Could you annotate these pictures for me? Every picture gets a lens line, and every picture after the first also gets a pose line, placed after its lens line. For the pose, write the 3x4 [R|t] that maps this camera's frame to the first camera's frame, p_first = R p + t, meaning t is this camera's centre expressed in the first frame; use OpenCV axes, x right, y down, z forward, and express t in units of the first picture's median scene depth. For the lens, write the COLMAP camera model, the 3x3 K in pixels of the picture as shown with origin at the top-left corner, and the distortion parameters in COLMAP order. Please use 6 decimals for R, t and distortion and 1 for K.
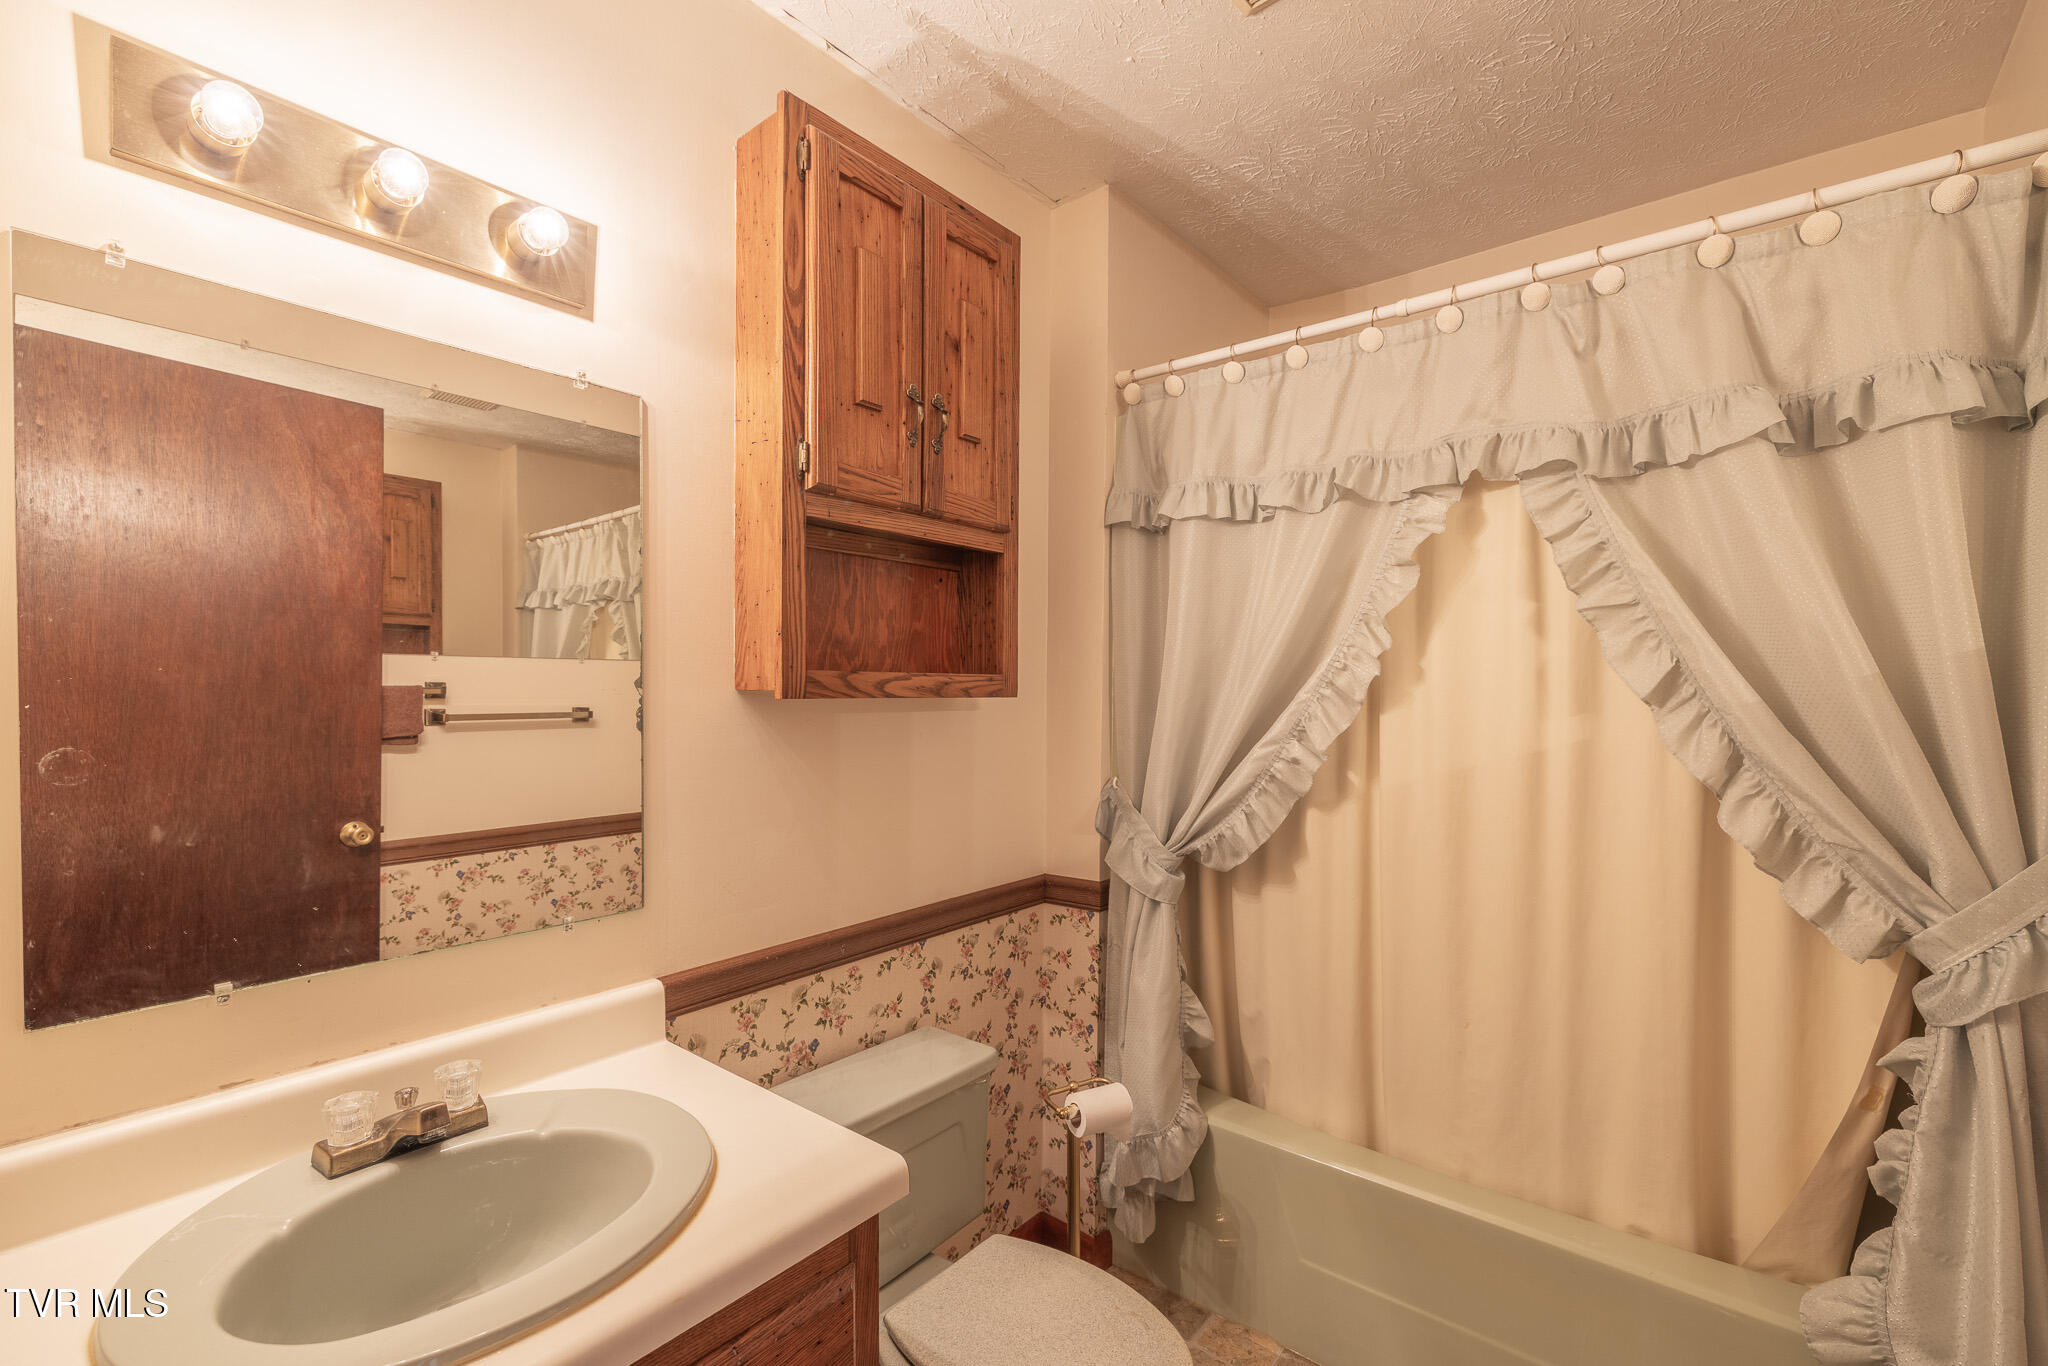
lens RADIAL K [[864.9, 0, 1029.7], [0, 864.9, 693.9], [0, 0, 1]] dist [-0.000232, 0.001047]
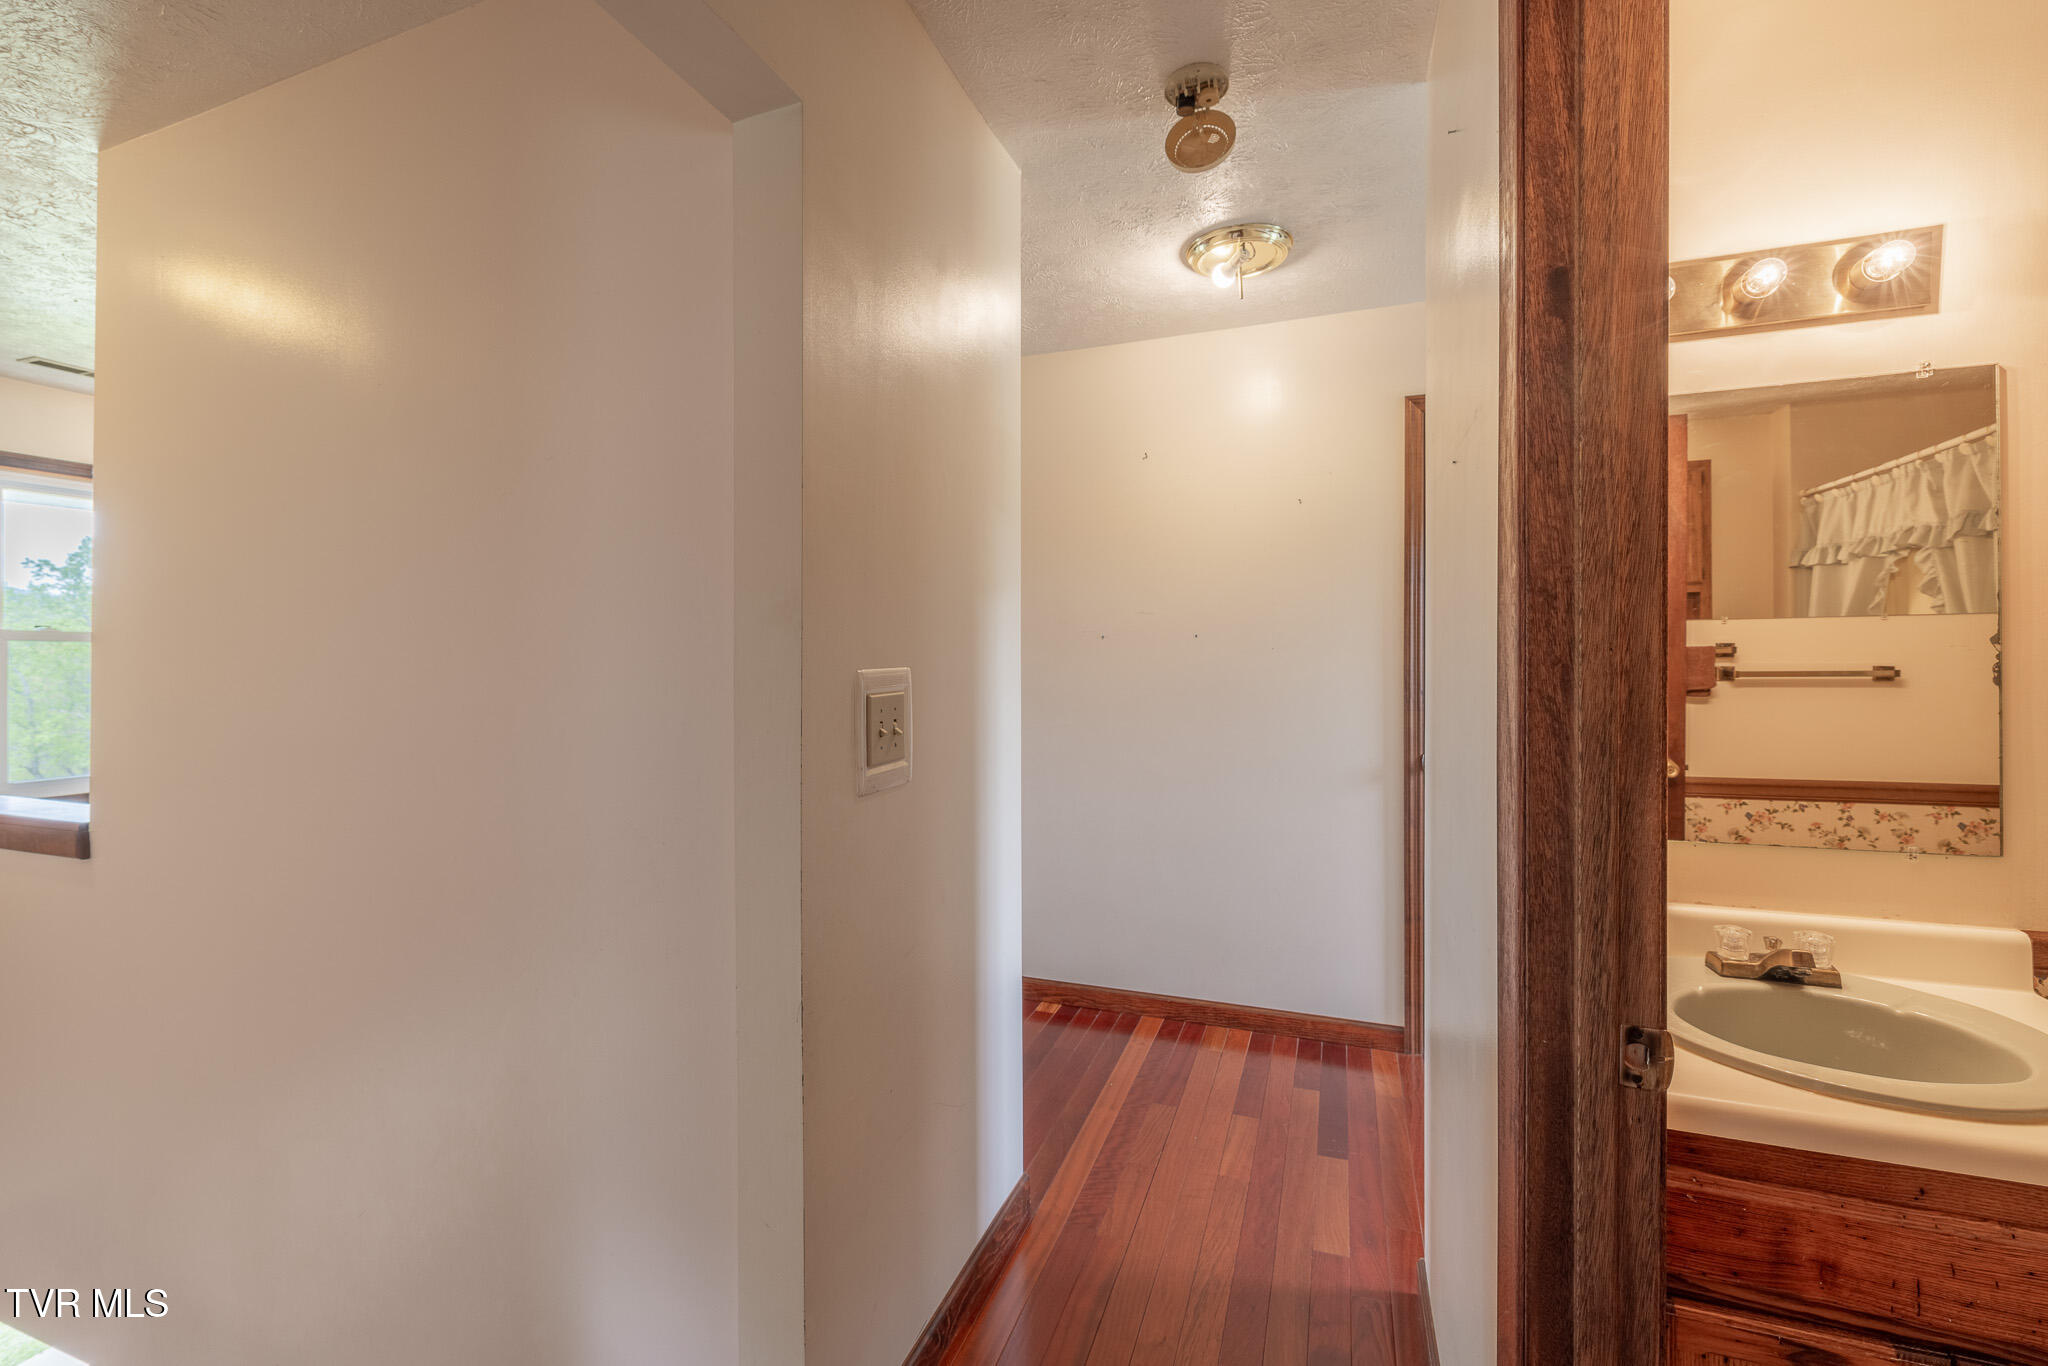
lens RADIAL K [[864.9, 0, 1012.7], [0, 864.9, 662.7], [0, 0, 1]] dist [-0.000232, 0.001047]
pose [[0.328505, -0.000582, -0.944502, 0.083221], [0.008454, 0.999962, 0.002324, 0.001794], [0.944464, -0.008748, 0.328497, -0.265527]]
